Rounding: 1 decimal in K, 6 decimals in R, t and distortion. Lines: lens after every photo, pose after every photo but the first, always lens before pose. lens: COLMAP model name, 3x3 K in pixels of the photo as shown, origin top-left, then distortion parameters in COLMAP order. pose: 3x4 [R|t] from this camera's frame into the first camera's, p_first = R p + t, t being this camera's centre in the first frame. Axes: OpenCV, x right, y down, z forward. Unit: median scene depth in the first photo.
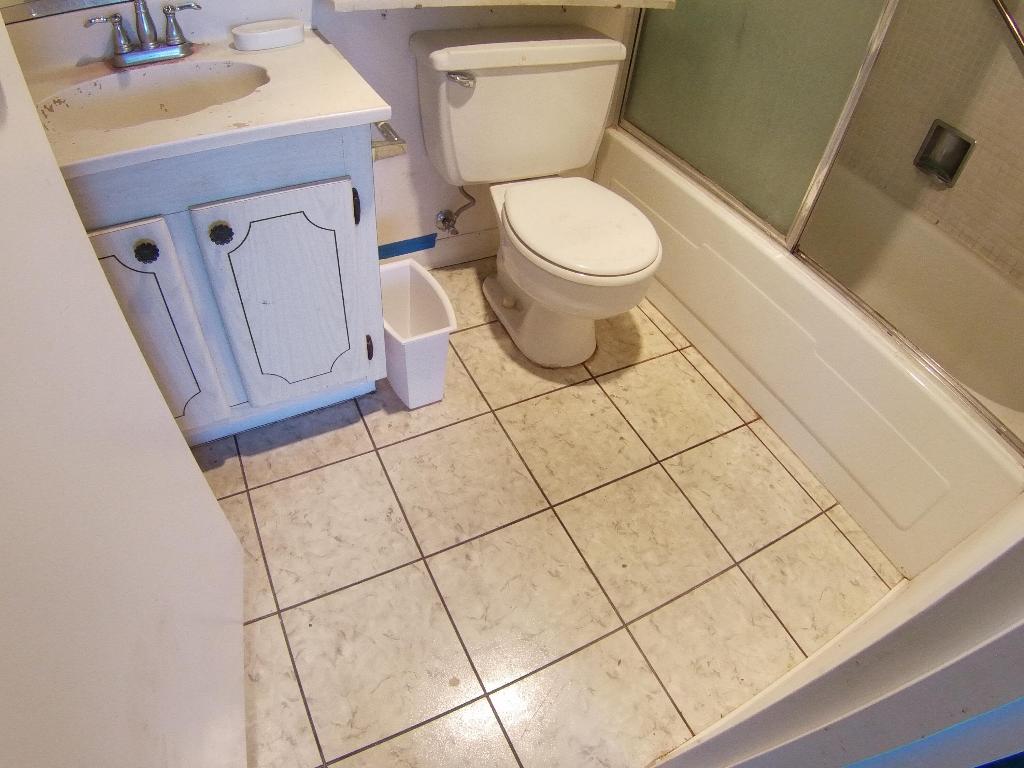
lens RADIAL K [[595.5, 0, 512.0], [0, 595.5, 384.0], [0, 0, 1]] dist [-0.162273, 0.024589]
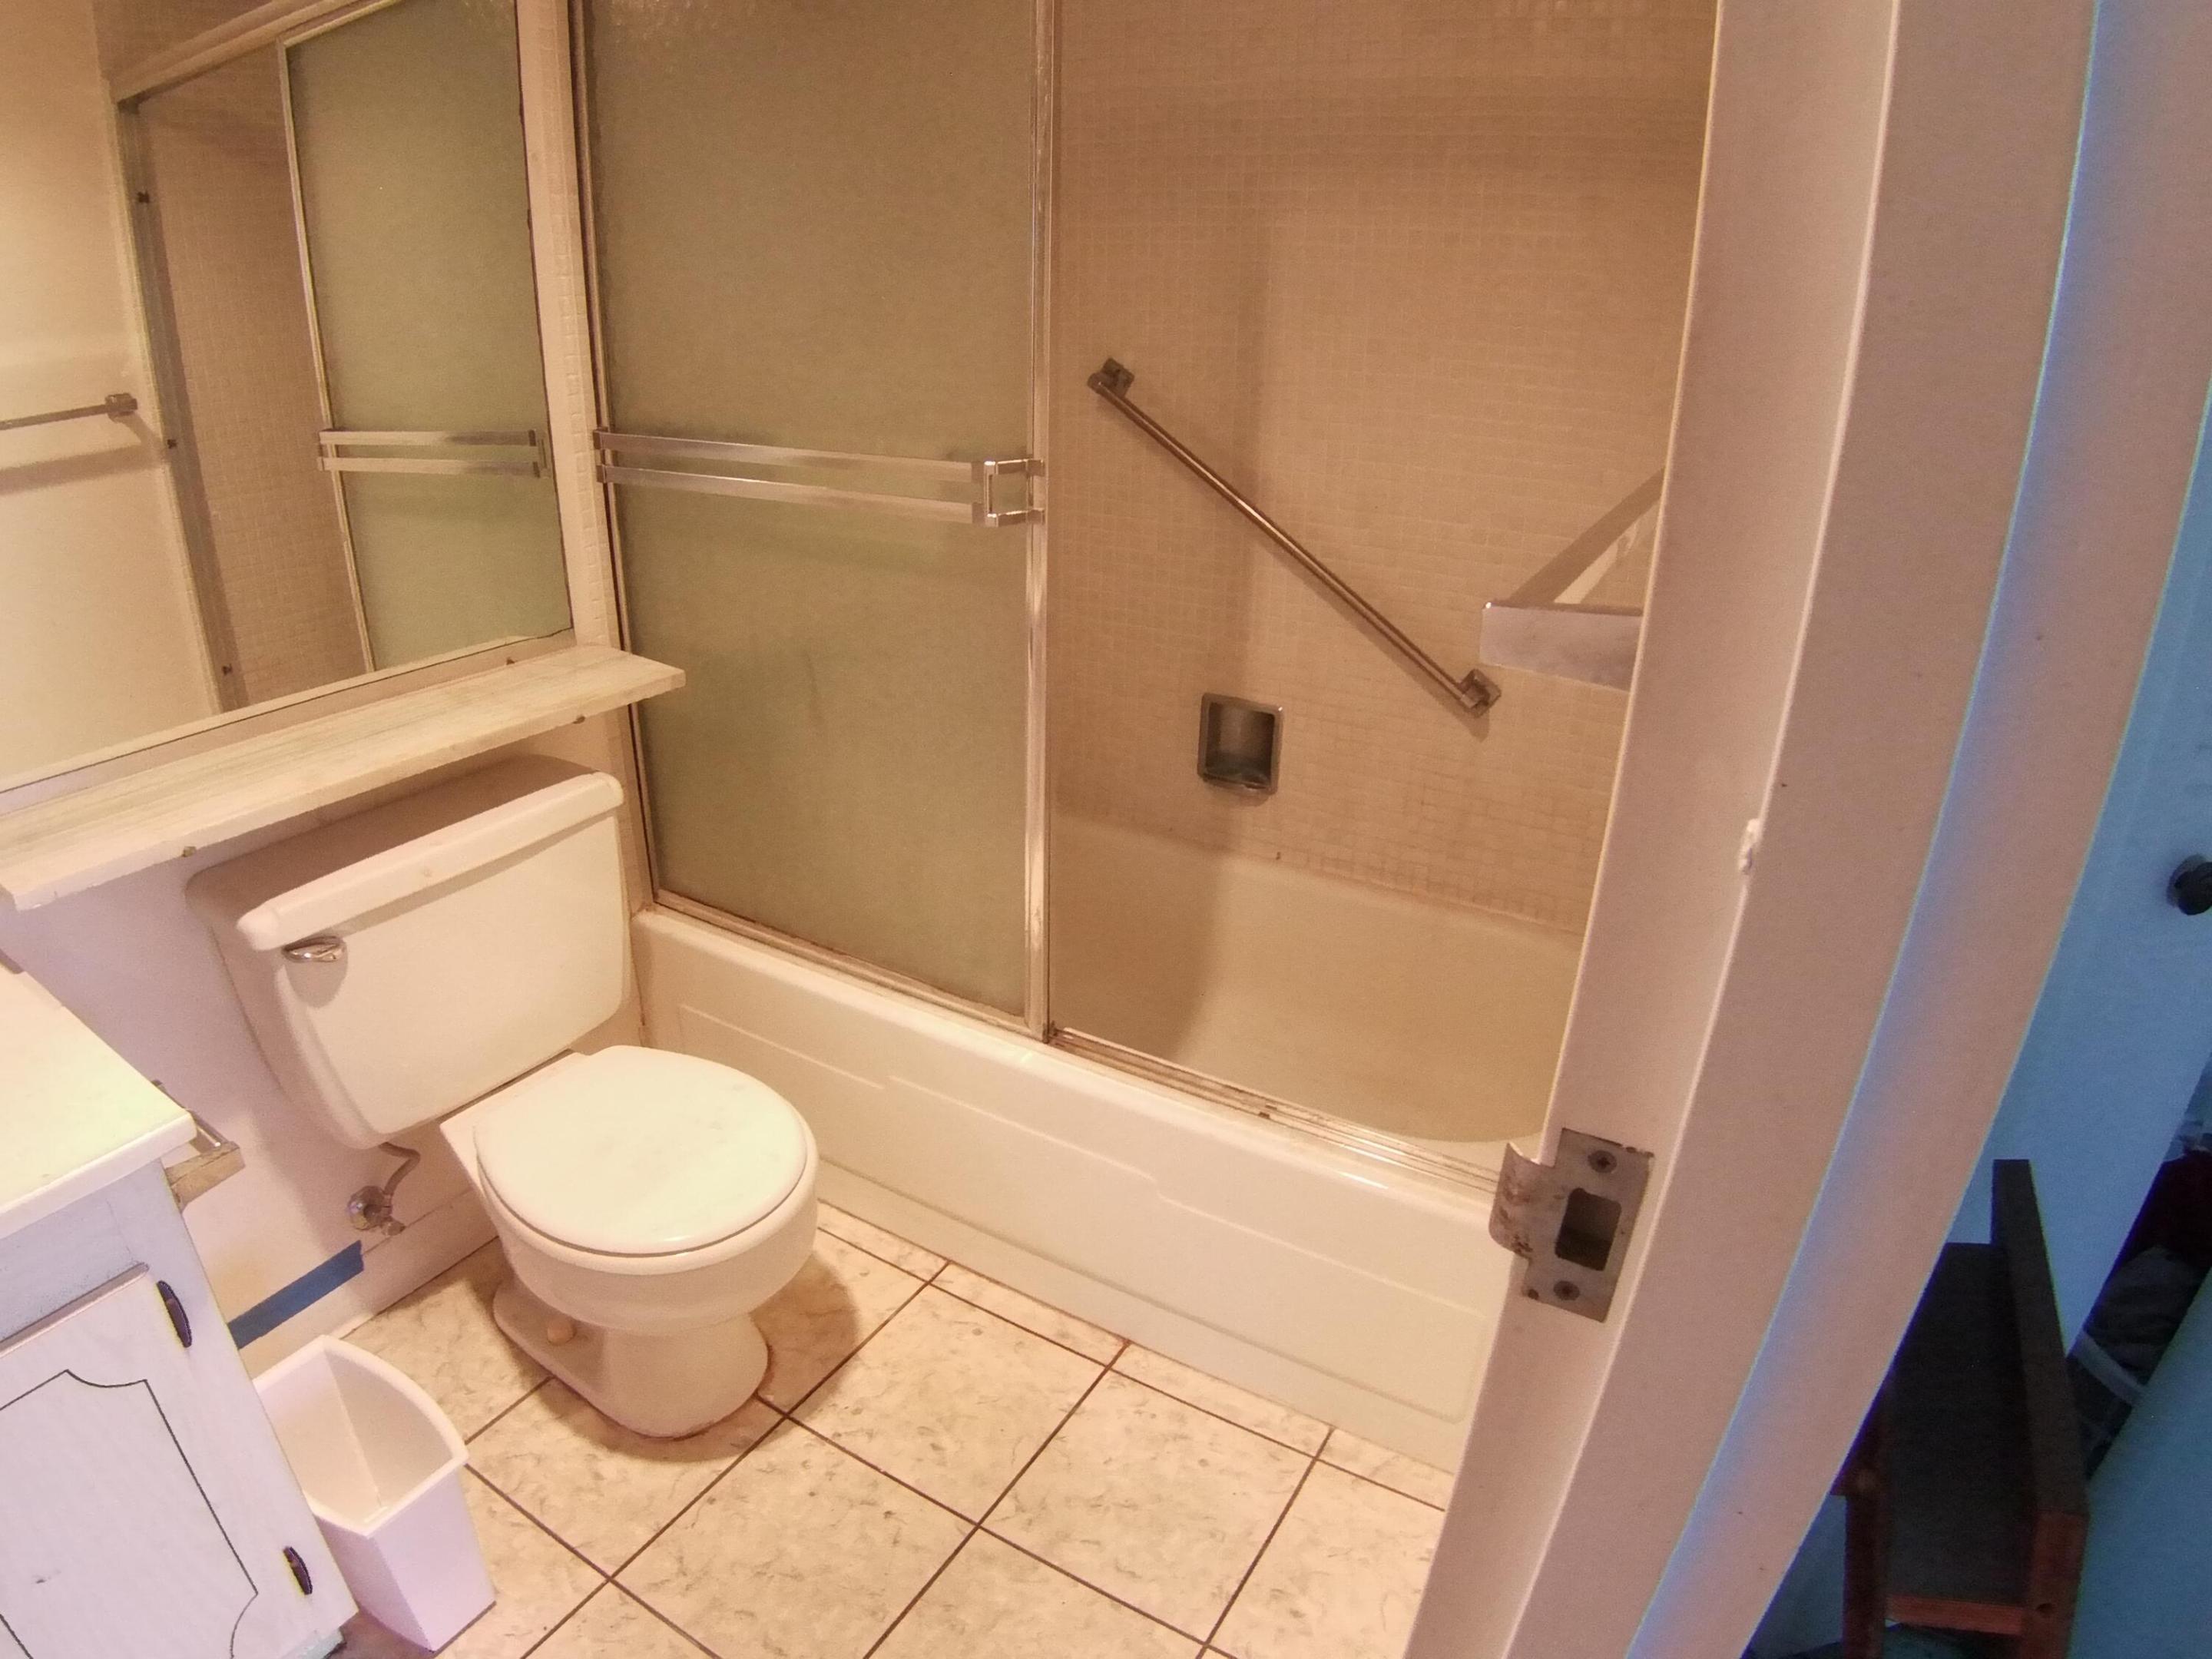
lens RADIAL K [[1278.5, 0, 1111.0], [0, 1278.5, 839.9], [0, 0, 1]] dist [-0.182552, 0.040425]
pose [[0.845303, -0.278214, 0.456135, 0.044602], [0.420837, 0.872690, -0.247603, -0.067177], [-0.329178, 0.401259, 0.854771, -0.112305]]
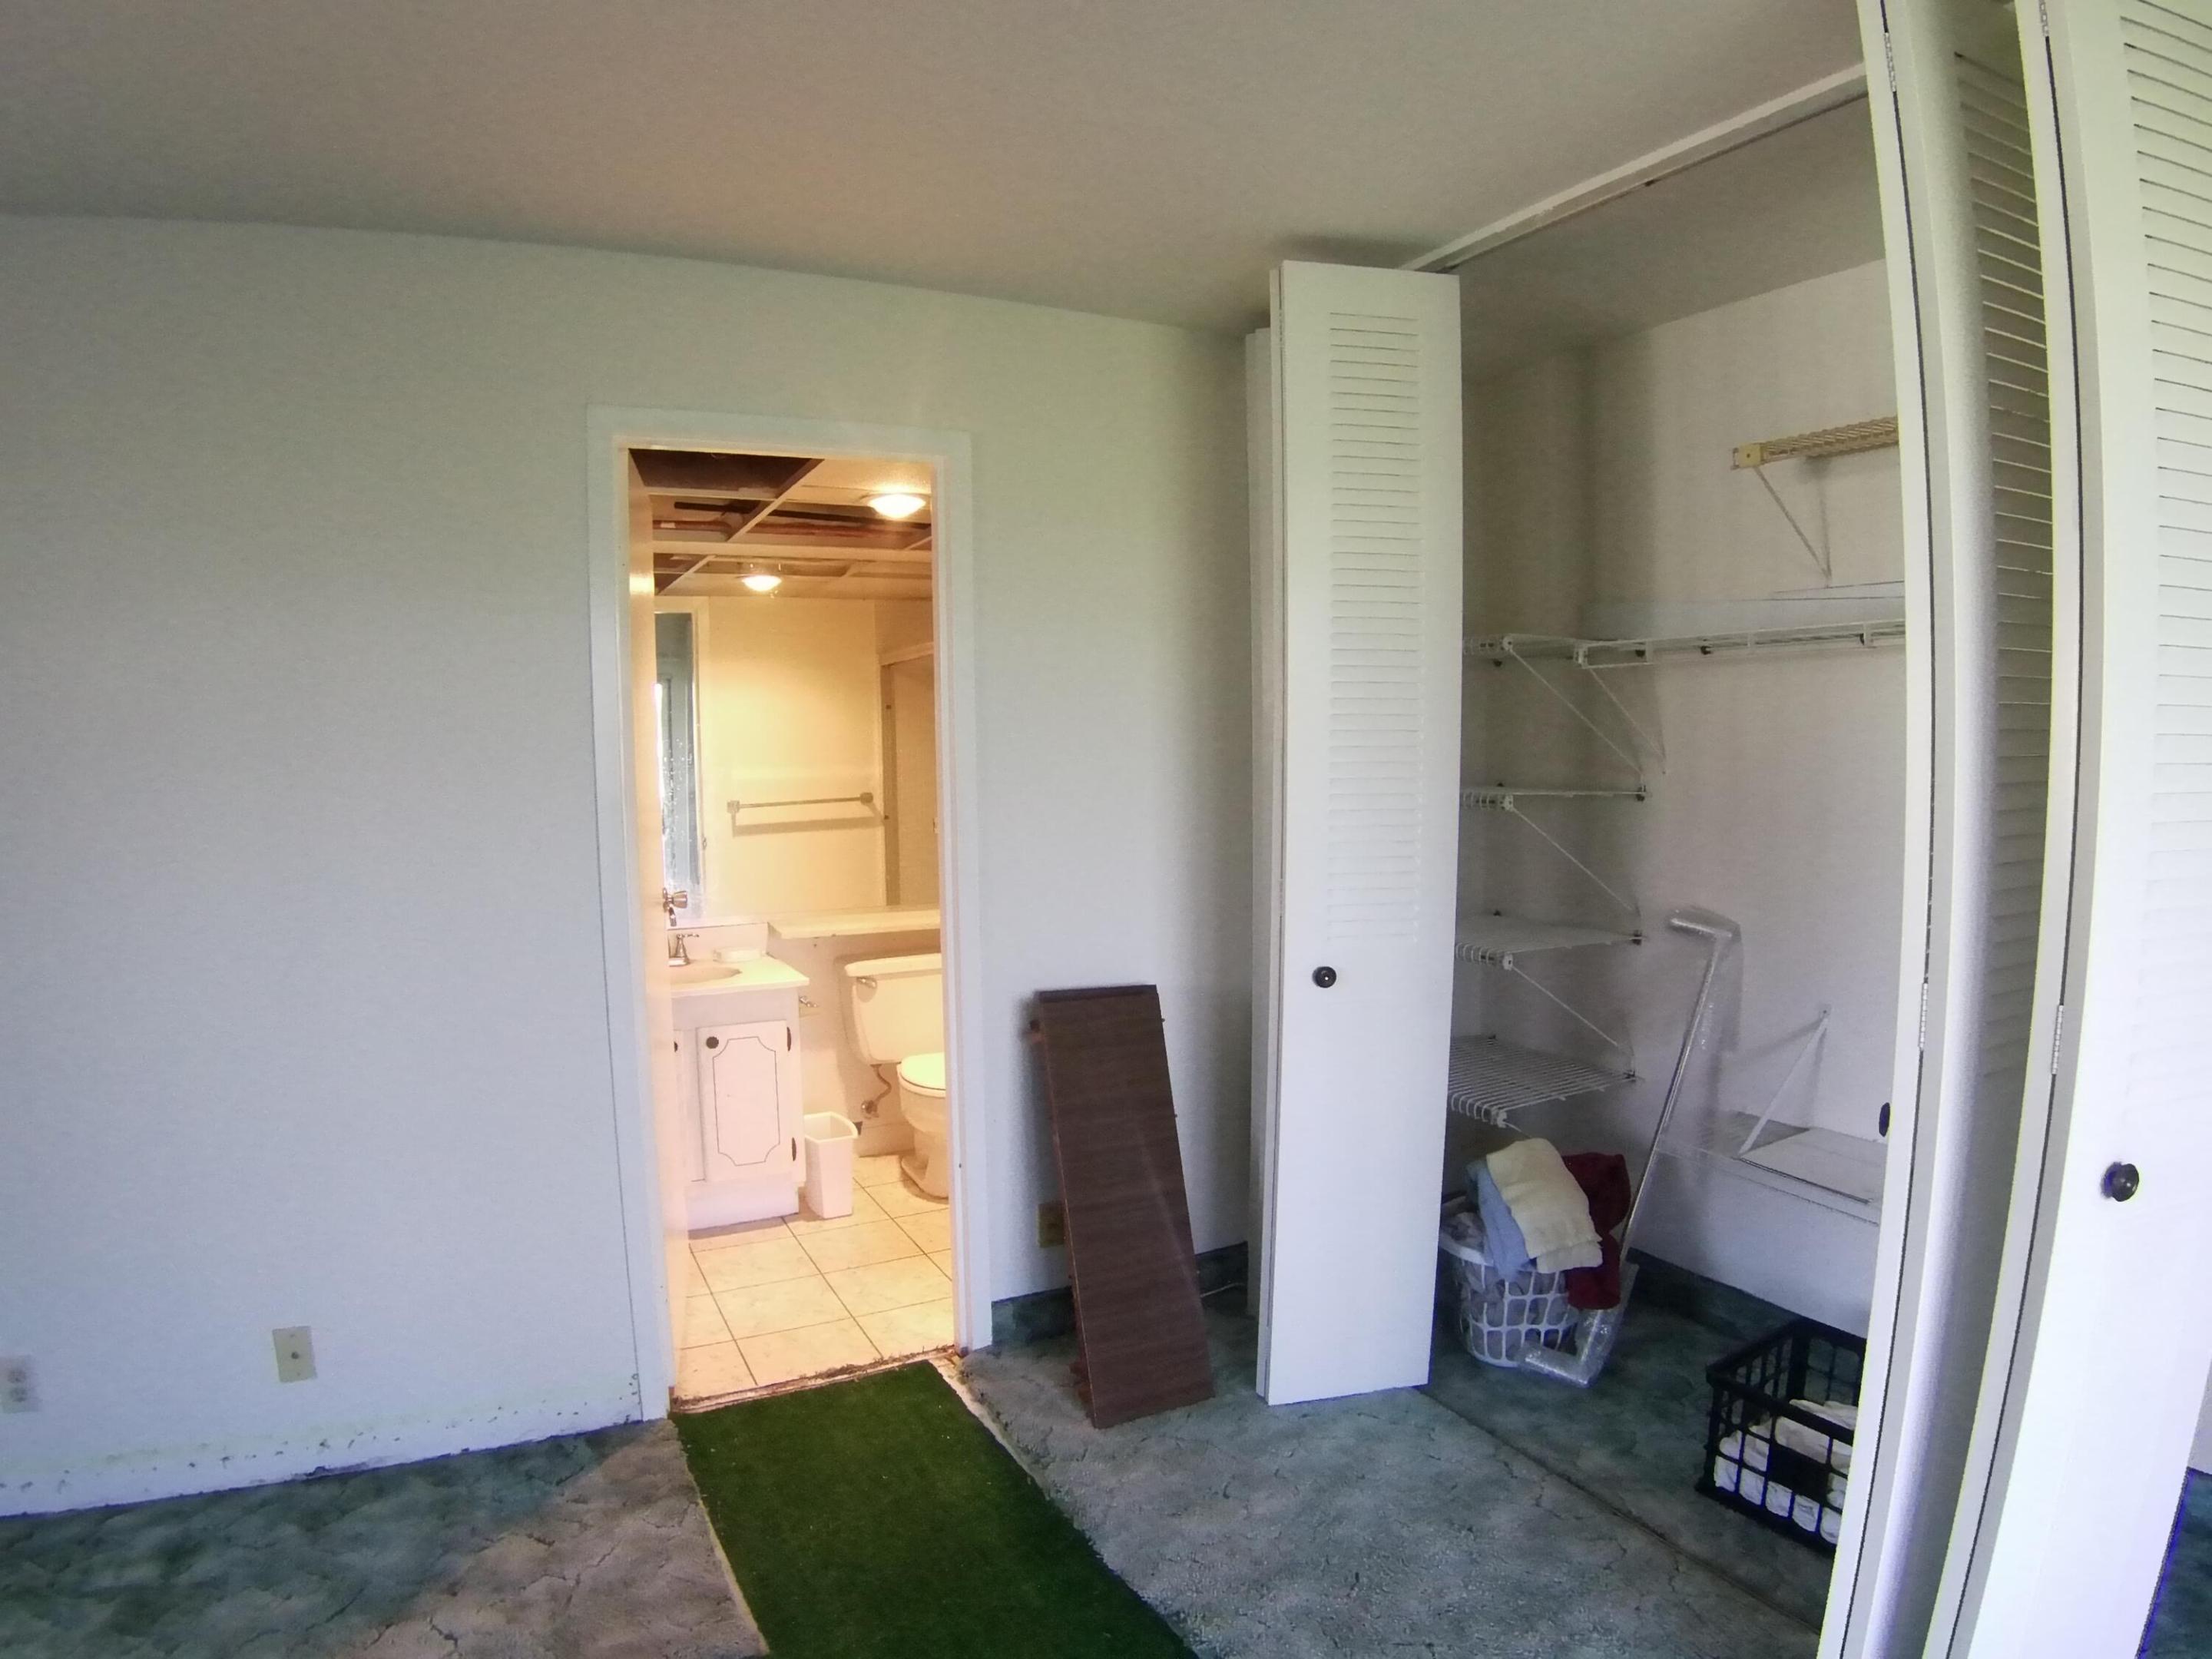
lens RADIAL K [[1278.5, 0, 1111.0], [0, 1278.5, 839.9], [0, 0, 1]] dist [-0.182552, 0.040425]
pose [[0.995005, -0.099819, 0.000481, 0.474514], [0.075256, 0.746970, -0.660584, 1.151913], [0.065579, 0.657321, 0.750752, -1.360667]]
